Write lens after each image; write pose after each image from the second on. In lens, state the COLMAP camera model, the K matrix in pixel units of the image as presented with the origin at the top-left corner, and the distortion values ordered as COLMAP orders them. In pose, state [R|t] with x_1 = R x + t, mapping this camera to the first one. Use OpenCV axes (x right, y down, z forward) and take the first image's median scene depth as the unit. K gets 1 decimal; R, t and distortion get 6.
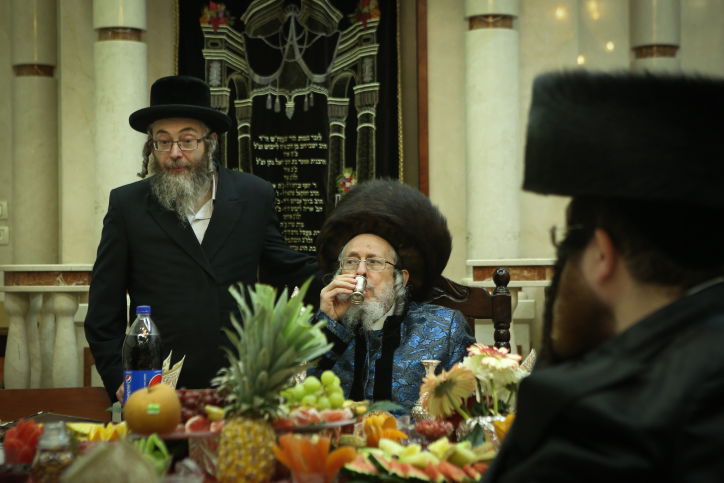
lens RADIAL K [[1409.7, 0, 362.0], [0, 1409.7, 241.5], [0, 0, 1]] dist [0.190027, 0.061313]
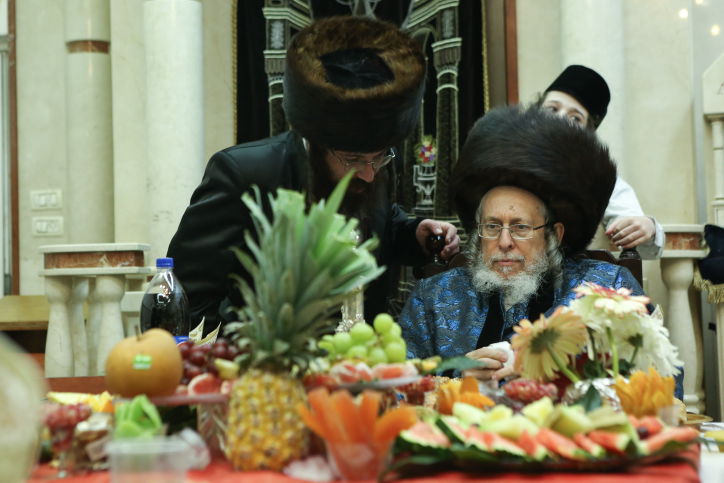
lens RADIAL K [[1388.6, 0, 339.0], [0, 1388.6, 241.1], [0, 0, 1]] dist [0.157457, 0.050293]
pose [[0.996378, -0.017133, -0.083295, 0.007218], [0.015379, 0.999647, -0.021653, 0.035590], [0.083636, 0.020294, 0.996290, 0.143064]]
